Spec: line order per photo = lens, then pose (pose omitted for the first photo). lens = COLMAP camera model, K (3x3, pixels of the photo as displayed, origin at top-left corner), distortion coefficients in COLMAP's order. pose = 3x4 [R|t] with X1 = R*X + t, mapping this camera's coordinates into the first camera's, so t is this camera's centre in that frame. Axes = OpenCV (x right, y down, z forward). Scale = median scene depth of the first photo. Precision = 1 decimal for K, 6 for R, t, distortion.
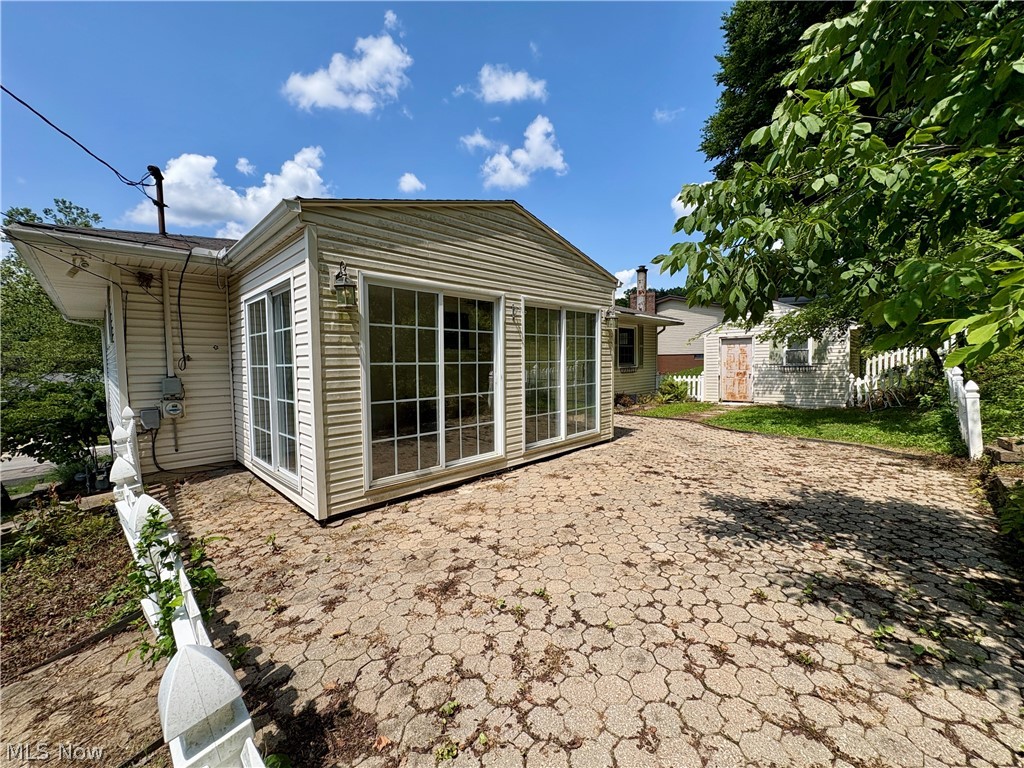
lens RADIAL K [[408.7, 0, 515.7], [0, 408.7, 392.0], [0, 0, 1]] dist [0.000786, -0.000056]
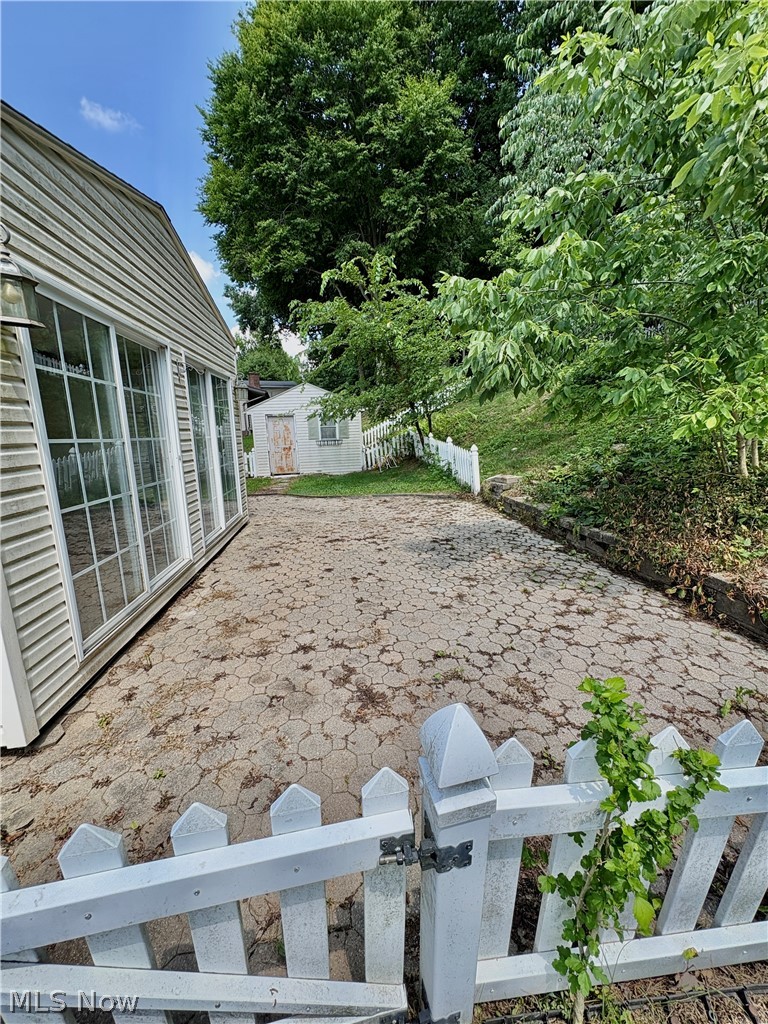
lens RADIAL K [[408.7, 0, 384.0], [0, 408.7, 512.0], [0, 0, 1]] dist [0.000786, -0.000056]
pose [[0.626893, -0.153750, 0.763784, -0.459722], [0.076998, 0.987762, 0.135639, -0.012937], [-0.775291, -0.026221, 0.631059, 0.273605]]
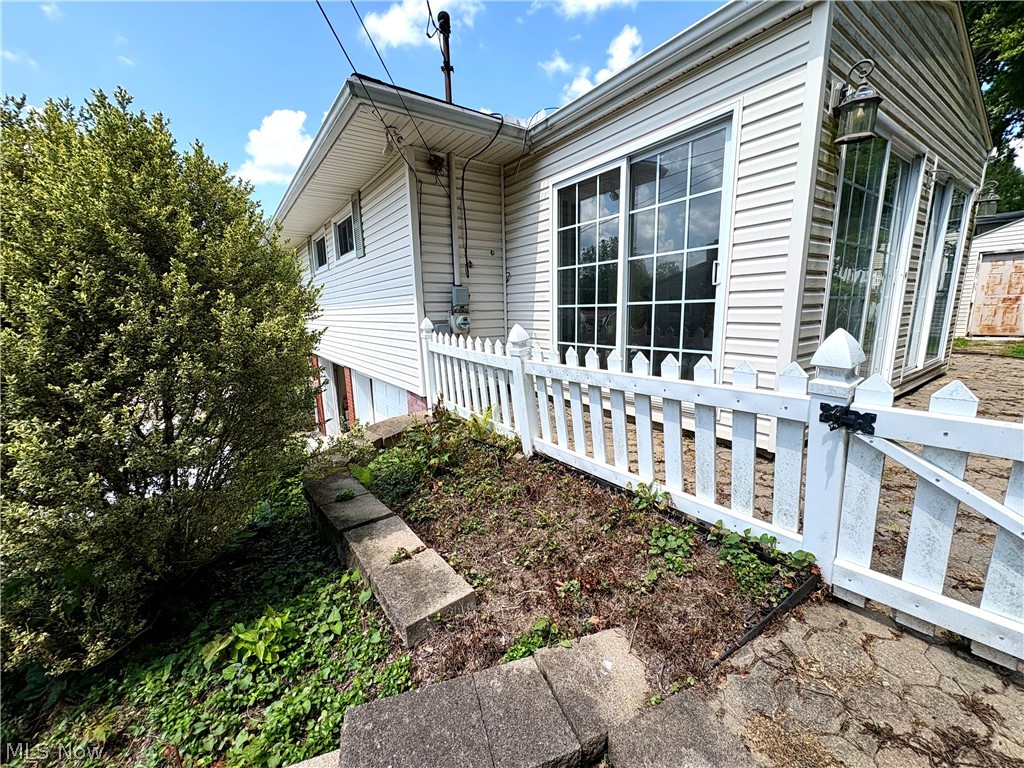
lens RADIAL K [[408.2, 0, 513.3], [0, 408.2, 384.4], [0, 0, 1]] dist [0.000650, -0.000140]
pose [[0.984605, 0.020435, -0.173594, -0.699529], [-0.001473, 0.994077, 0.108668, 0.095907], [0.174787, -0.106739, 0.978803, 0.181230]]
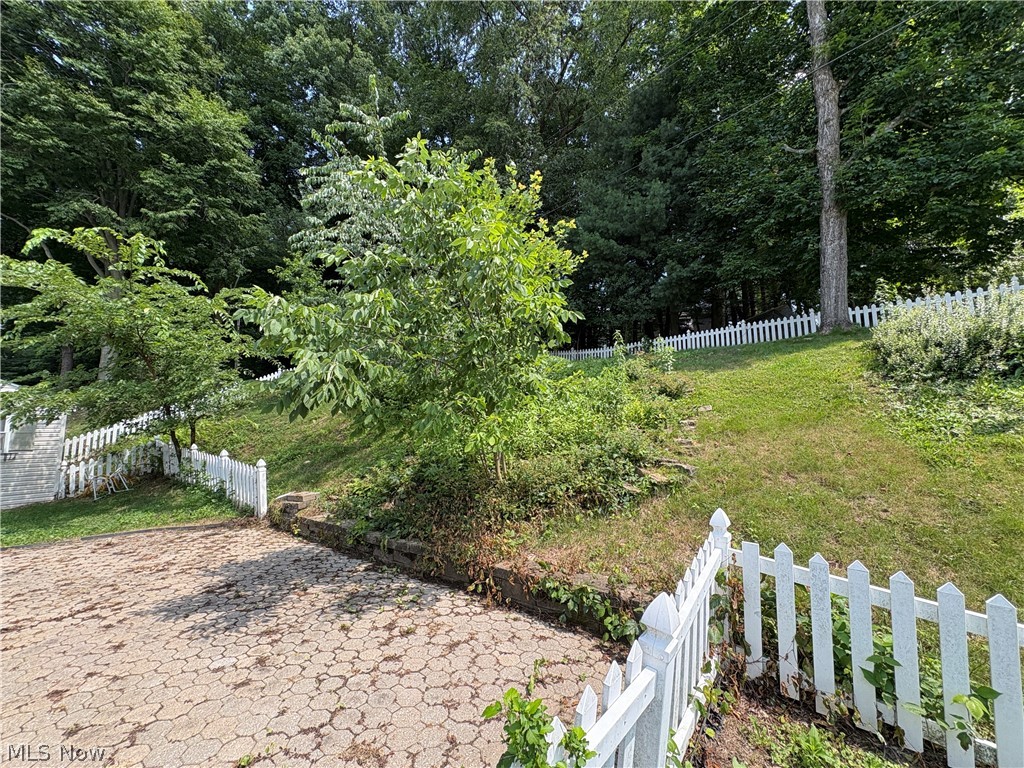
lens RADIAL K [[408.2, 0, 513.3], [0, 408.2, 384.4], [0, 0, 1]] dist [0.000650, -0.000140]
pose [[-0.117814, 0.133731, 0.983990, -0.497473], [0.084633, 0.988638, -0.124229, -0.038822], [-0.989423, 0.068642, -0.127793, 0.329985]]
